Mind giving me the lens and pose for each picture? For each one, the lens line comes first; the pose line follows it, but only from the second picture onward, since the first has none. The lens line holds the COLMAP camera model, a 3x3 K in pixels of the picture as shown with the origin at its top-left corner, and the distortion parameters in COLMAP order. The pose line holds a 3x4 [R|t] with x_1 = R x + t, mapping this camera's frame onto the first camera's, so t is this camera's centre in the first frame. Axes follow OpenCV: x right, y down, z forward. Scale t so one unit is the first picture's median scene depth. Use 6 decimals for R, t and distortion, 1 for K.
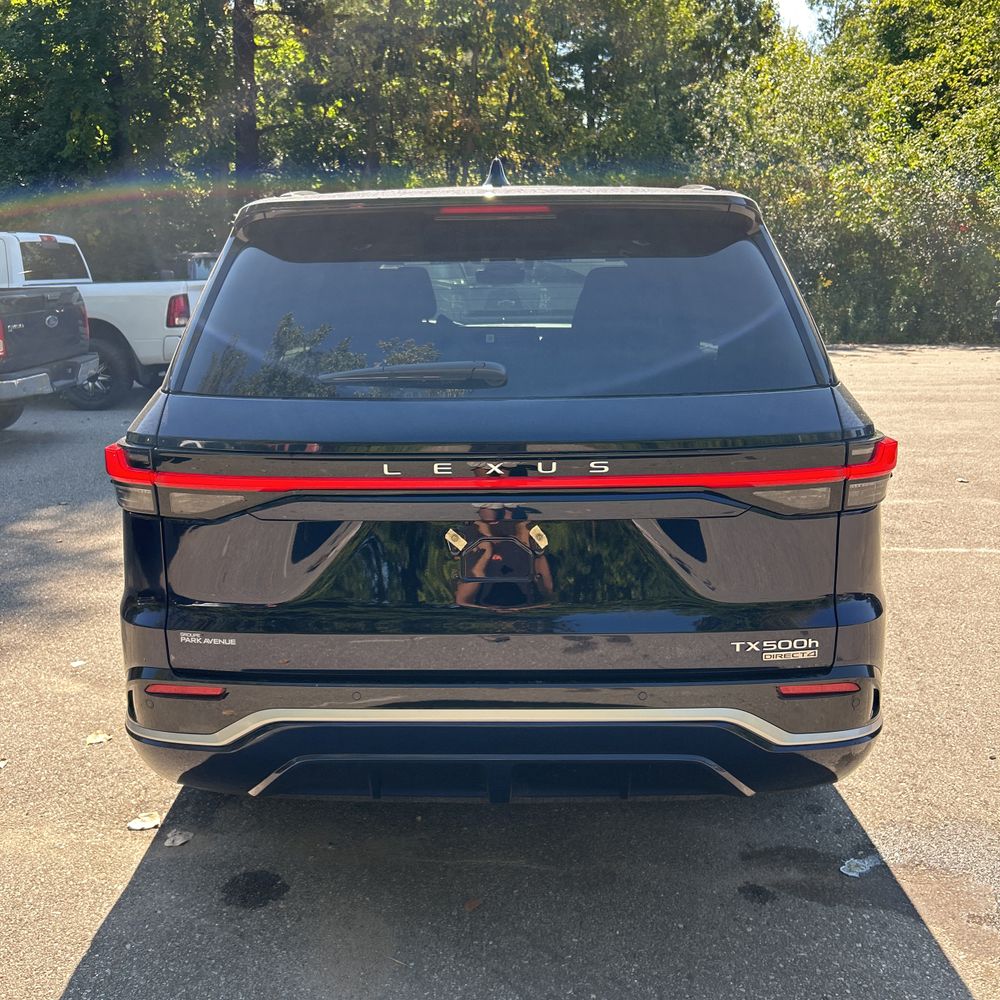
lens RADIAL K [[1009.8, 0, 501.7], [0, 1009.8, 501.3], [0, 0, 1]] dist [0.008420, 0.000000]
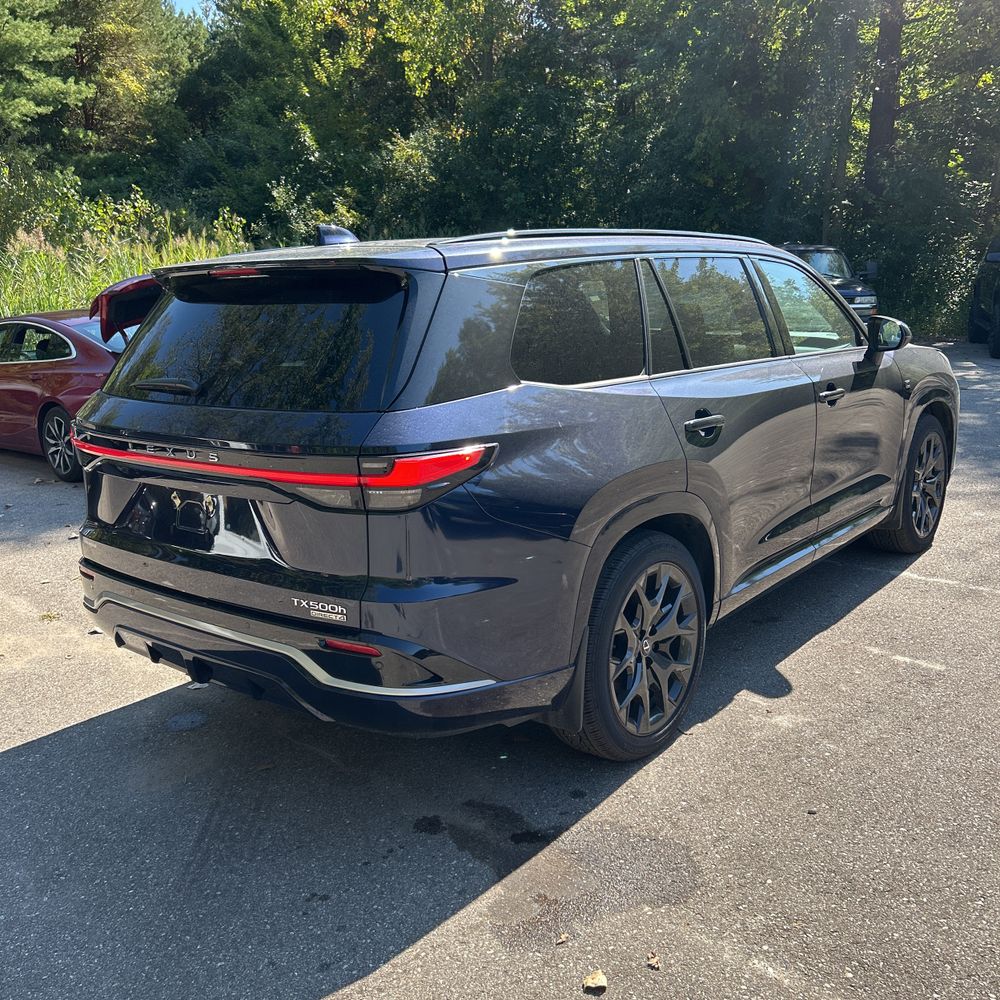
lens RADIAL K [[1009.8, 0, 492.5], [0, 1009.8, 506.4], [0, 0, 1]] dist [0.008420, 0.000000]
pose [[0.796139, 0.118511, -0.593396, 0.634876], [-0.106861, 0.992757, 0.054899, -0.043244], [0.595604, 0.019704, 0.803036, 0.039296]]
